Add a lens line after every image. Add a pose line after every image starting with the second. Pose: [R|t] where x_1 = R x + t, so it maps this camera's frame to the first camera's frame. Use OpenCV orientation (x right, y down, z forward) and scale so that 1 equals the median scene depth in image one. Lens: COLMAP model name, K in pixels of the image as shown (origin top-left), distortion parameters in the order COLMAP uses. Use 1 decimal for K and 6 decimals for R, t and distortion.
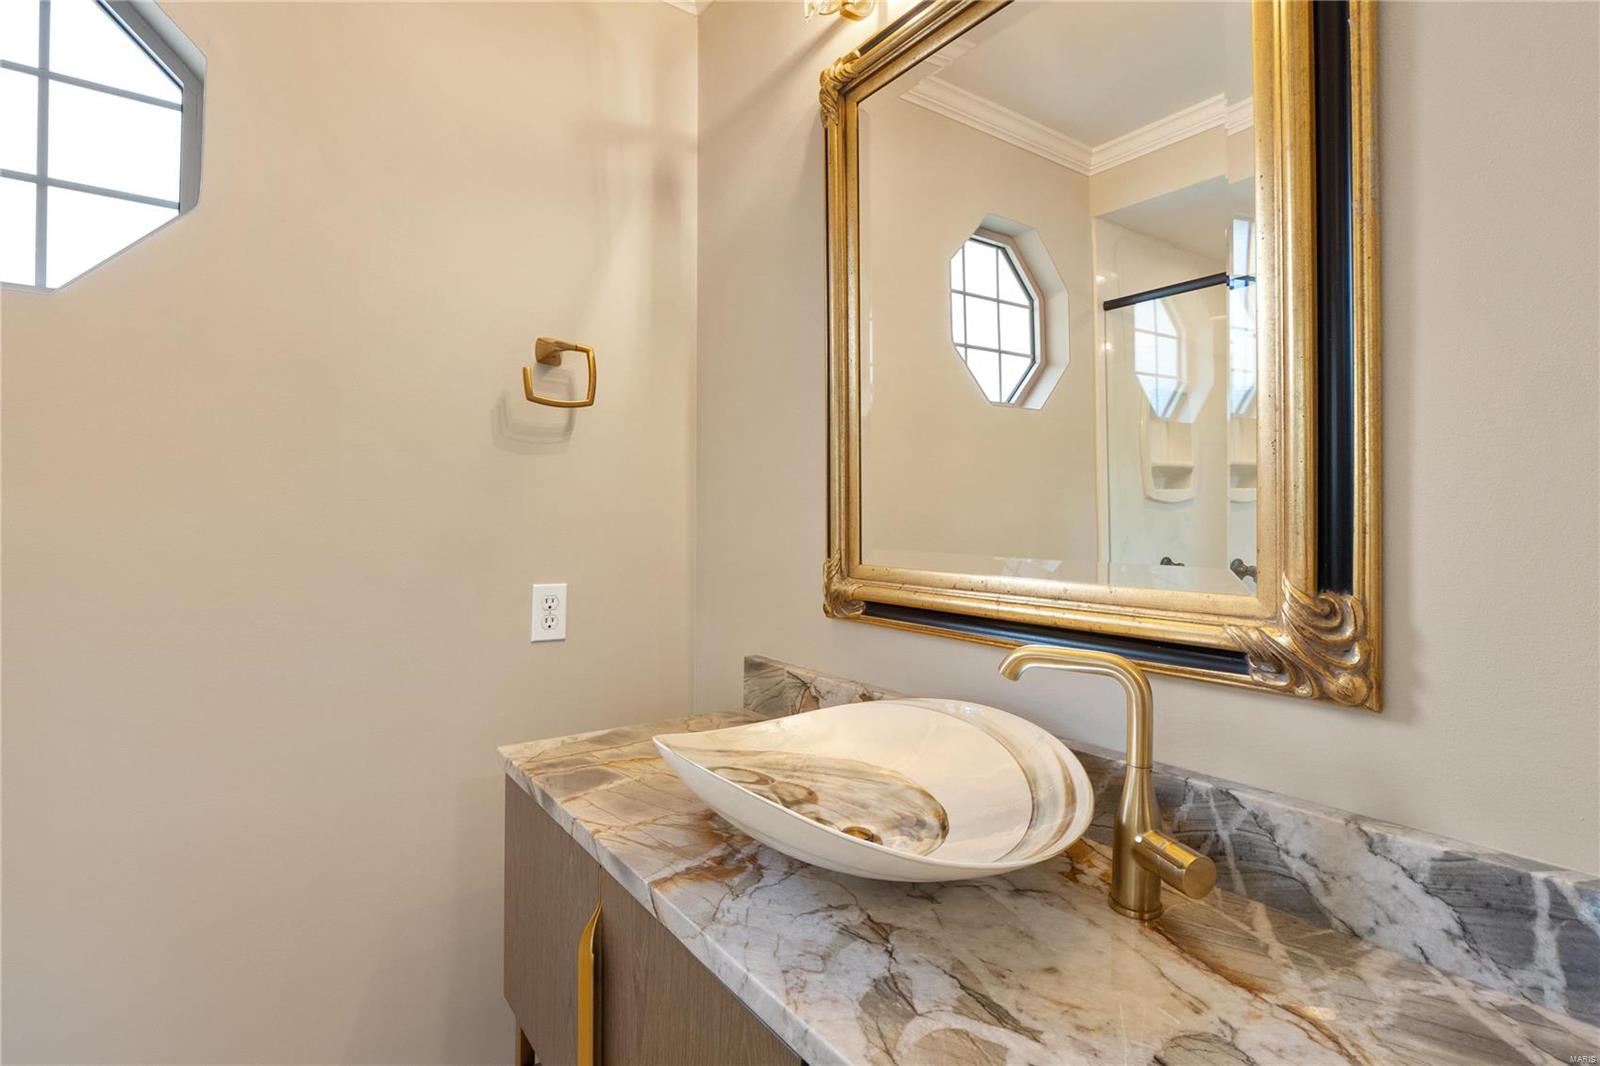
lens RADIAL K [[760.2, 0, 798.0], [0, 760.2, 522.7], [0, 0, 1]] dist [-0.012672, 0.002232]
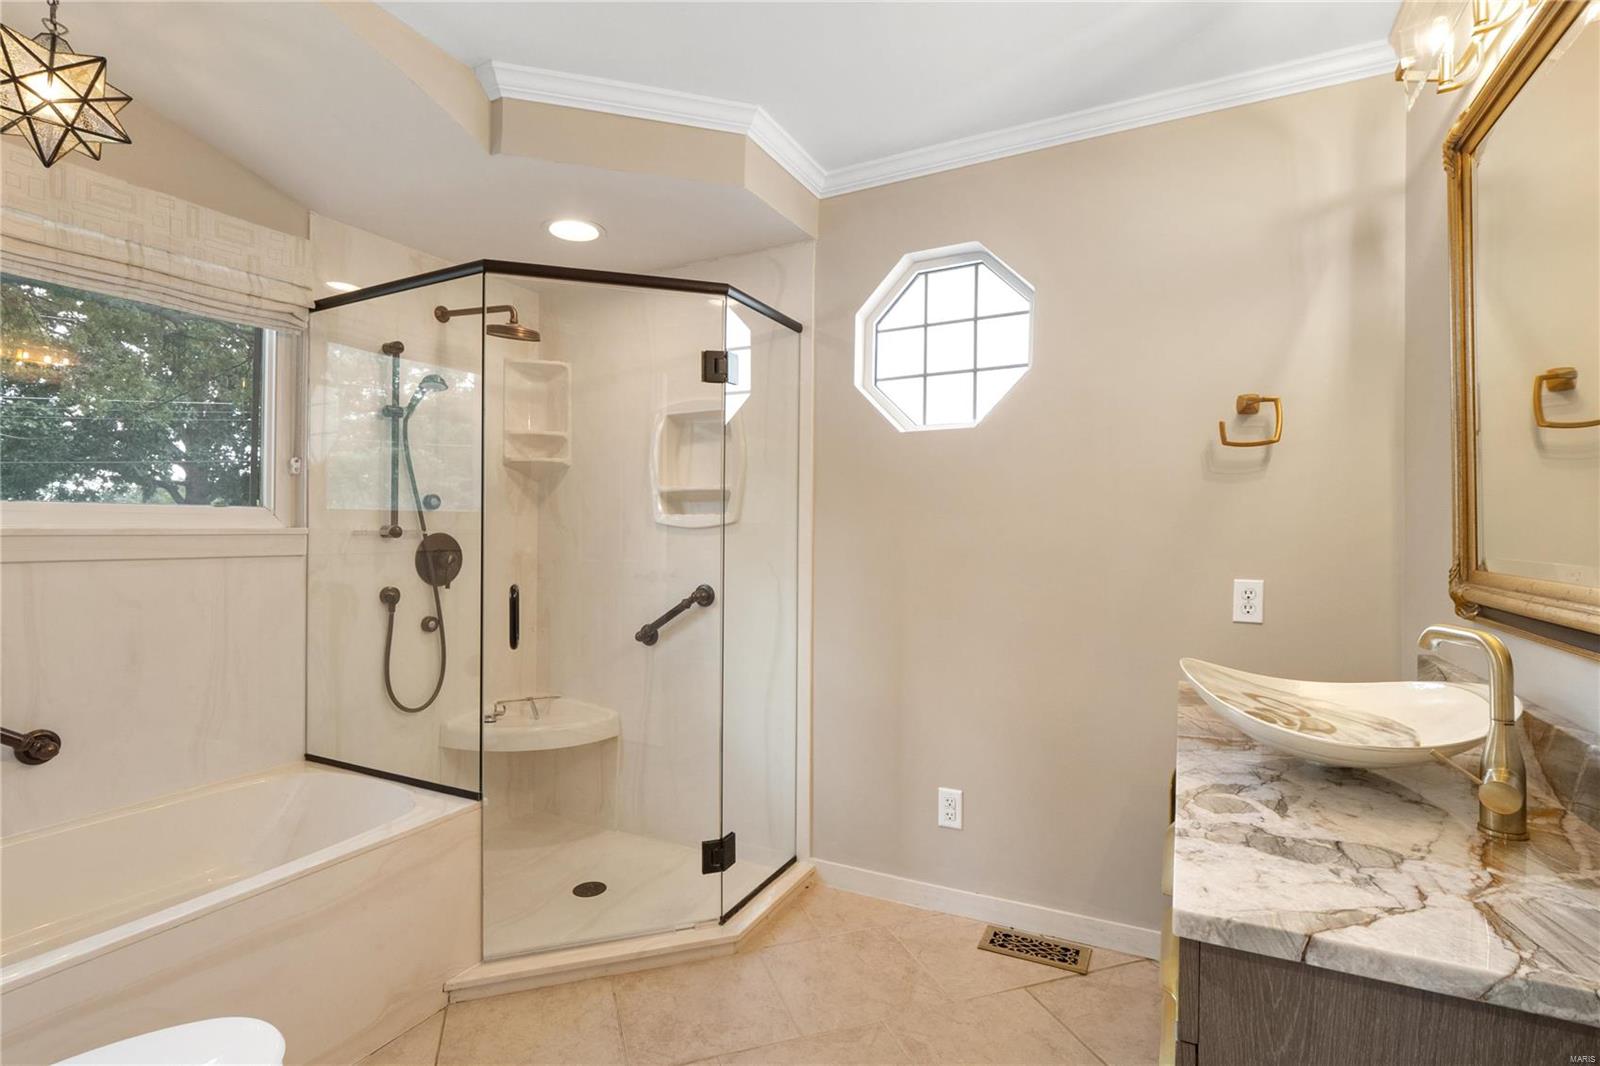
lens RADIAL K [[760.2, 0, 797.0], [0, 760.2, 520.0], [0, 0, 1]] dist [-0.012672, 0.002232]
pose [[0.449150, -0.012818, -0.893364, 0.792471], [-0.011817, 0.999724, -0.020286, 0.020241], [0.893378, 0.019669, 0.448875, -0.471492]]
